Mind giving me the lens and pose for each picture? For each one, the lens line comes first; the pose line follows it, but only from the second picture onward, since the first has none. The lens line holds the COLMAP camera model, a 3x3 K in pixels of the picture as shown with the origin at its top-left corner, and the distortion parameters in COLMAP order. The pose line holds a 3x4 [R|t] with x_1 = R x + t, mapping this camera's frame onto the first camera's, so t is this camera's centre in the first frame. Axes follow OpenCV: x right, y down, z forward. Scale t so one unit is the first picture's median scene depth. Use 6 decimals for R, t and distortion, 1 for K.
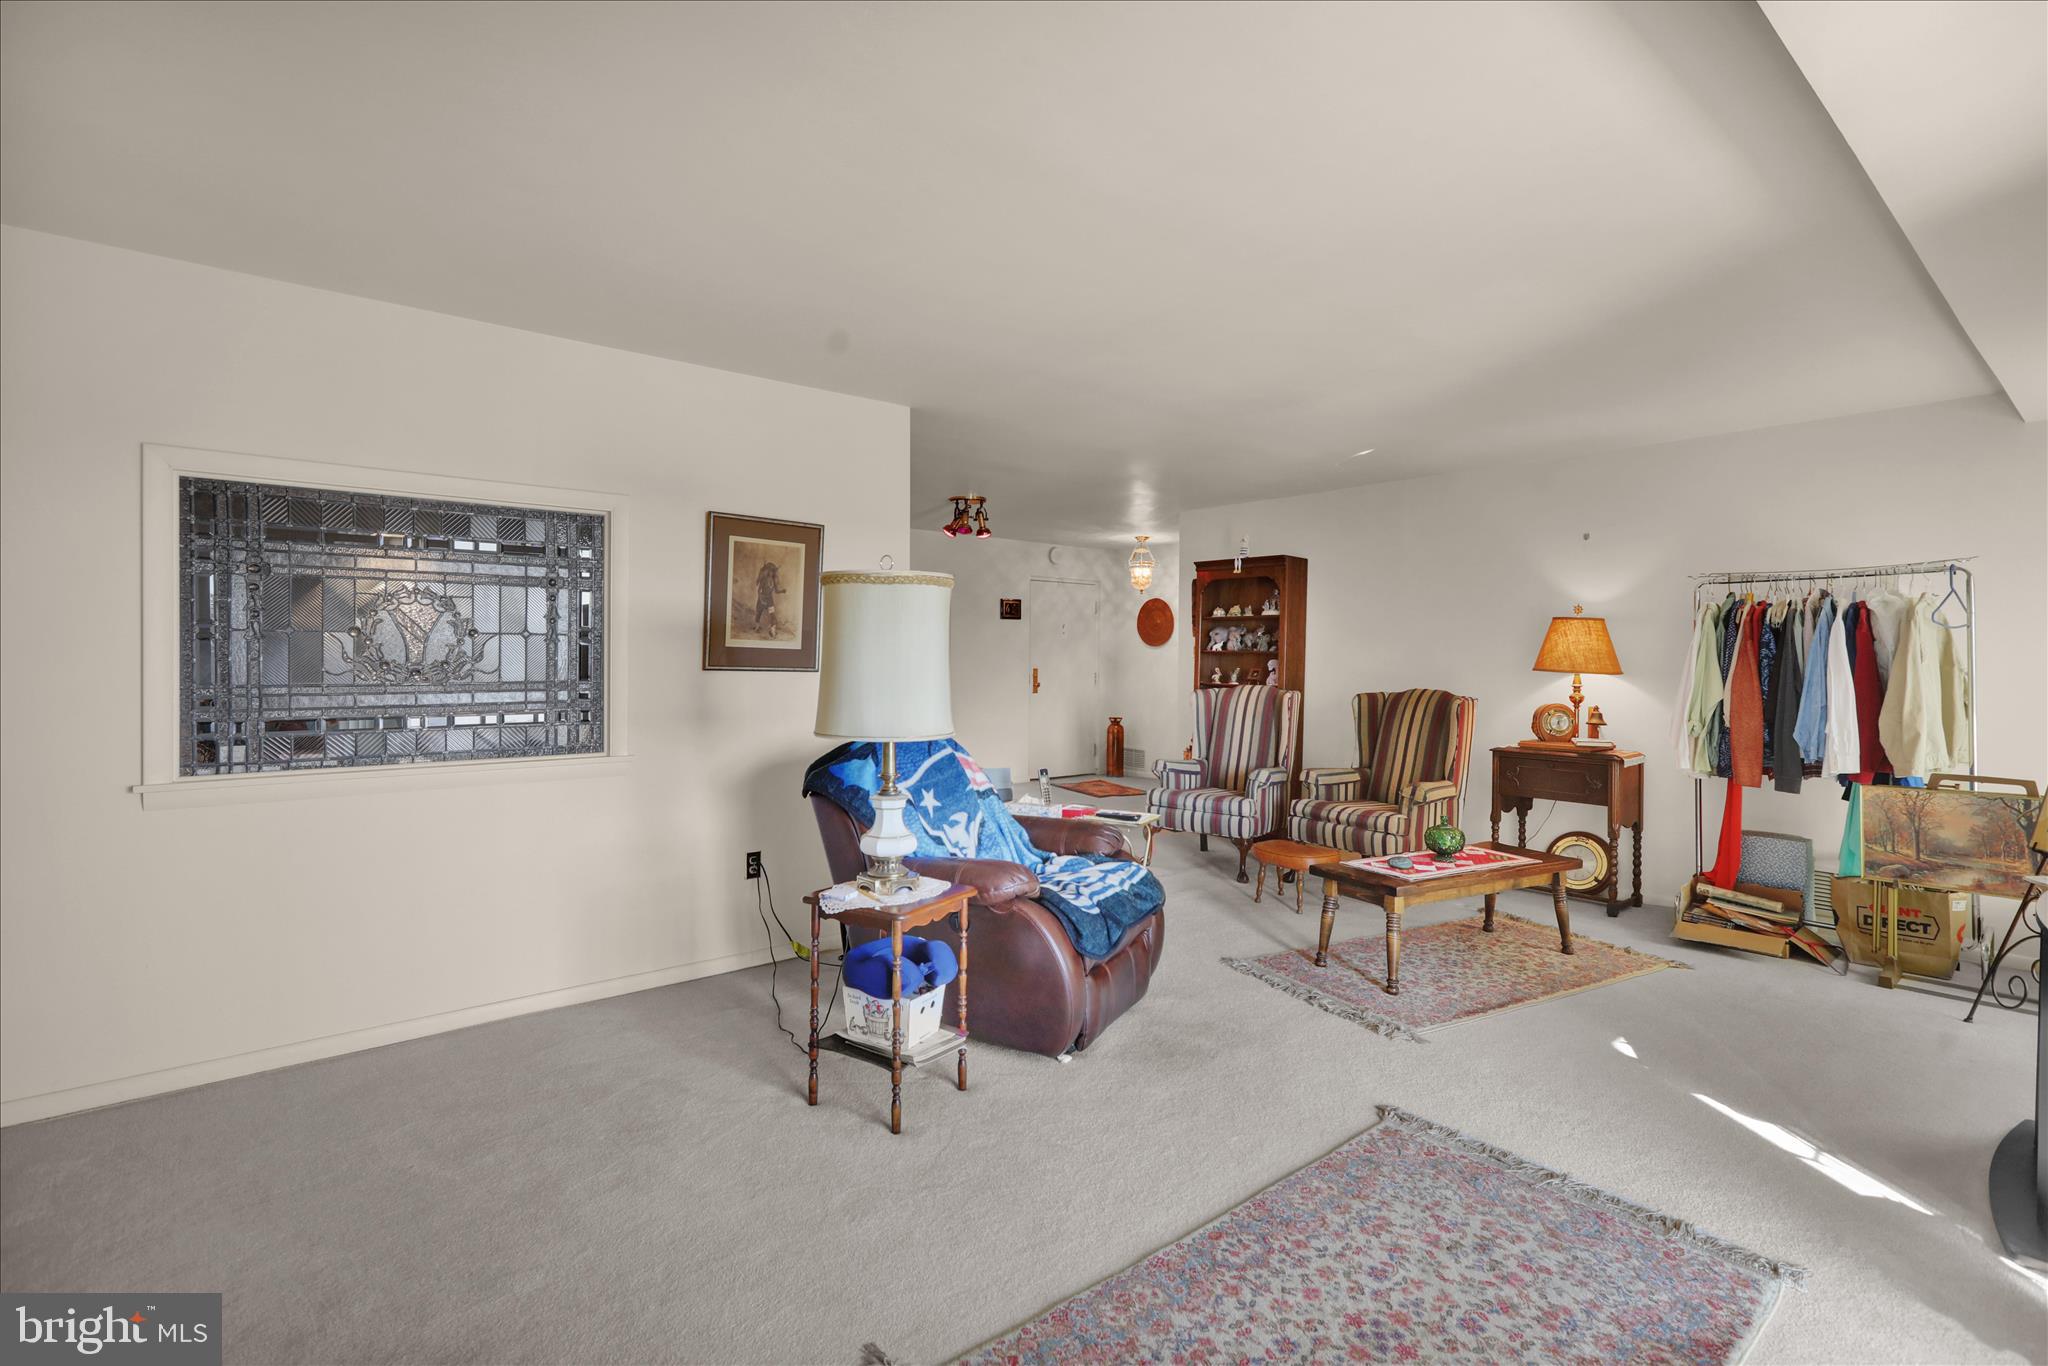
lens RADIAL K [[962.4, 0, 1007.6], [0, 962.4, 663.3], [0, 0, 1]] dist [0.012089, 0.000354]
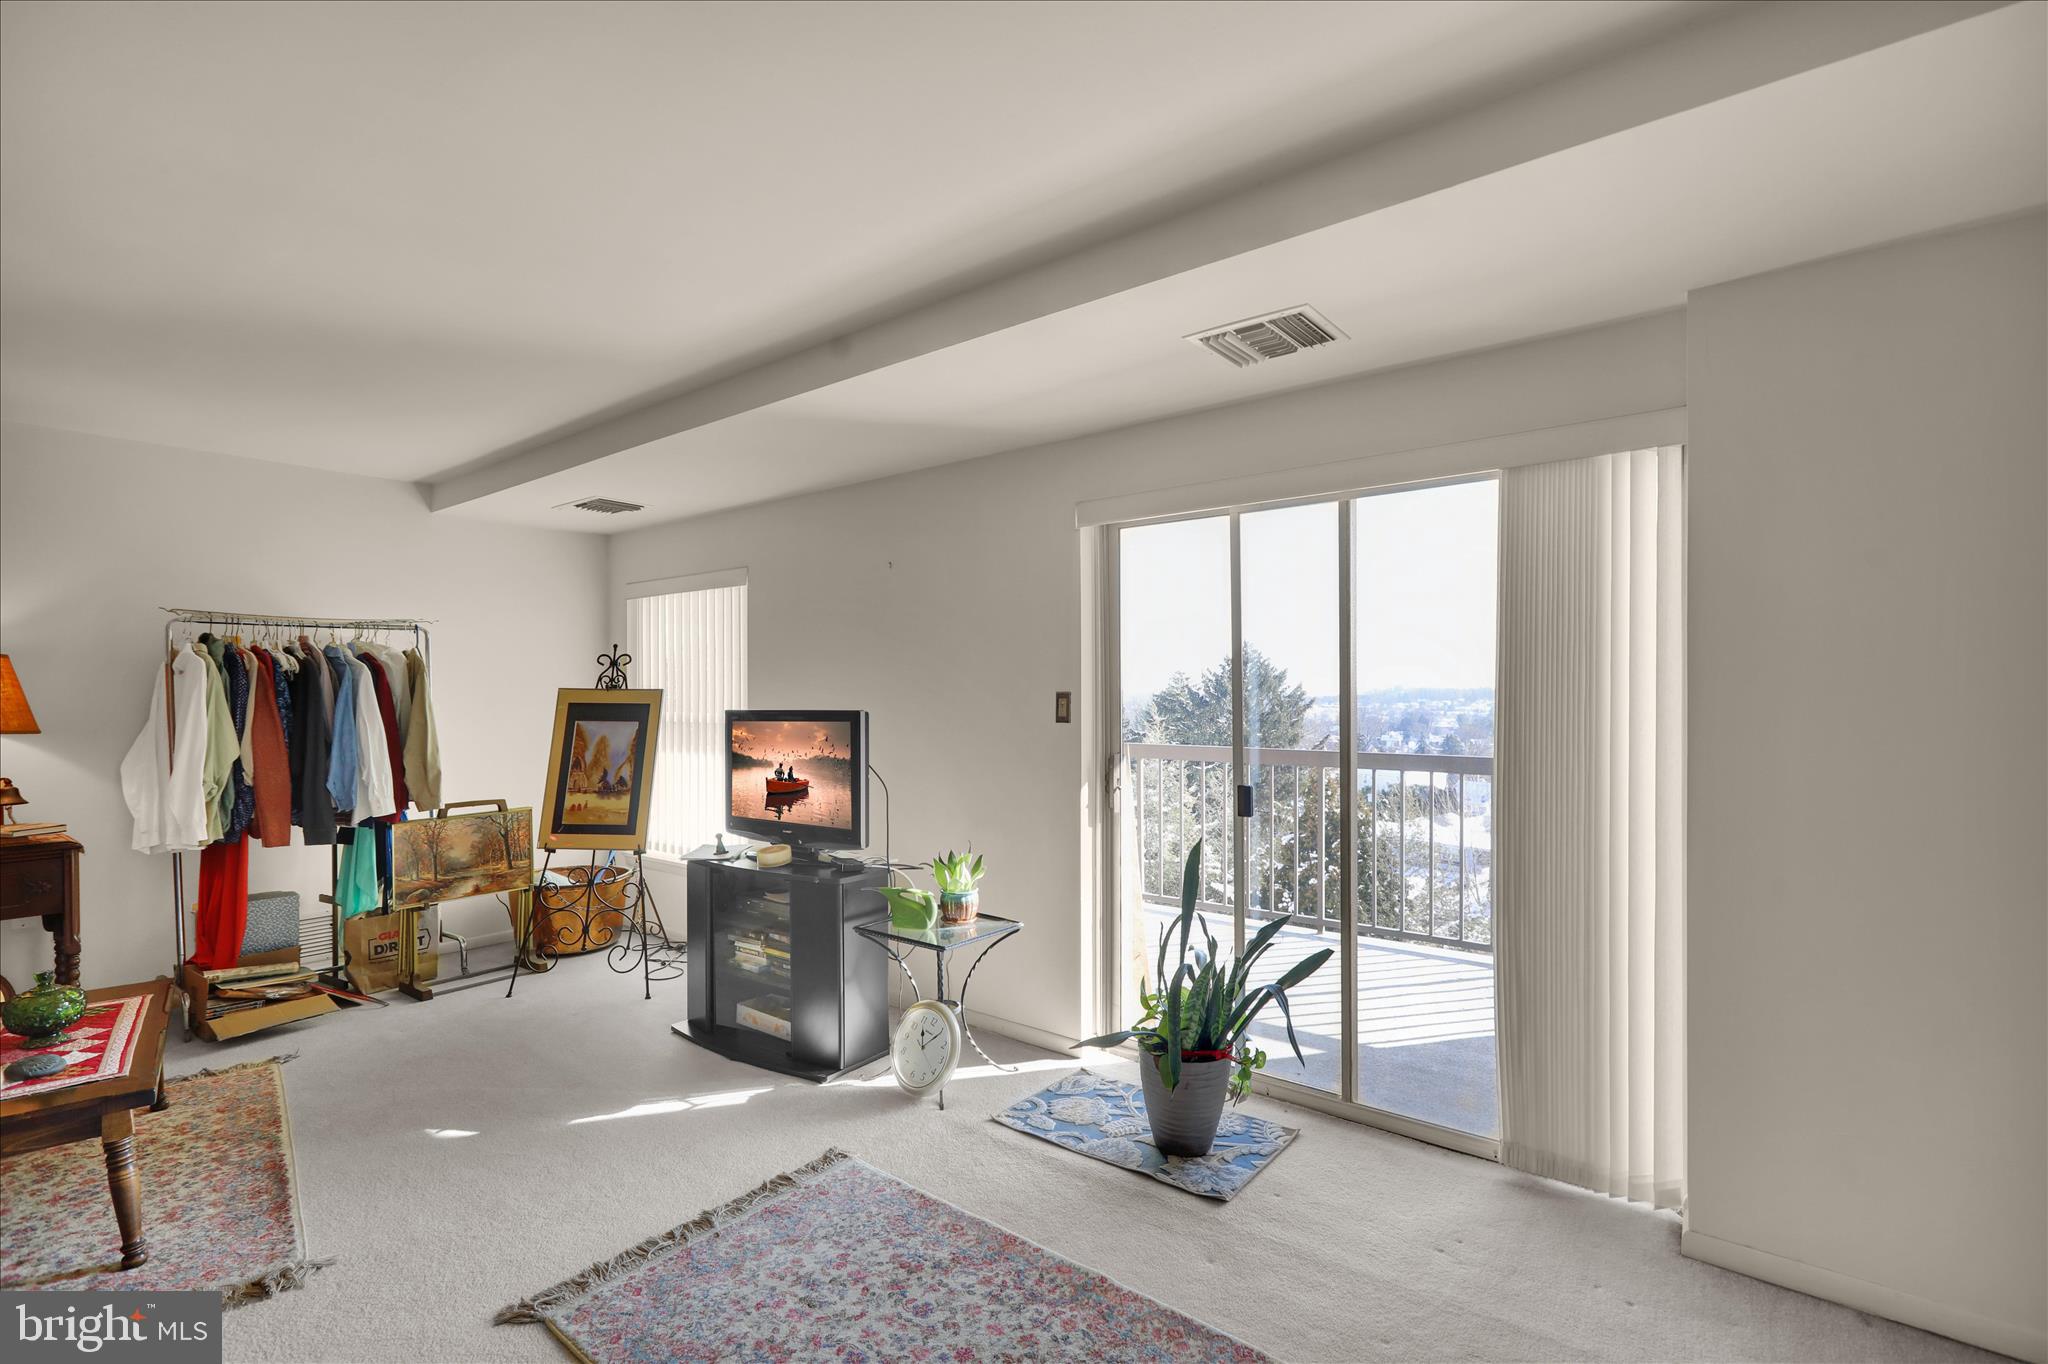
lens RADIAL K [[962.4, 0, 1008.6], [0, 962.4, 698.5], [0, 0, 1]] dist [0.012089, 0.000354]
pose [[-0.220587, -0.013786, 0.975270, -0.530523], [0.008546, 0.999834, 0.016067, -0.042967], [-0.975330, 0.011879, -0.220433, 0.947840]]
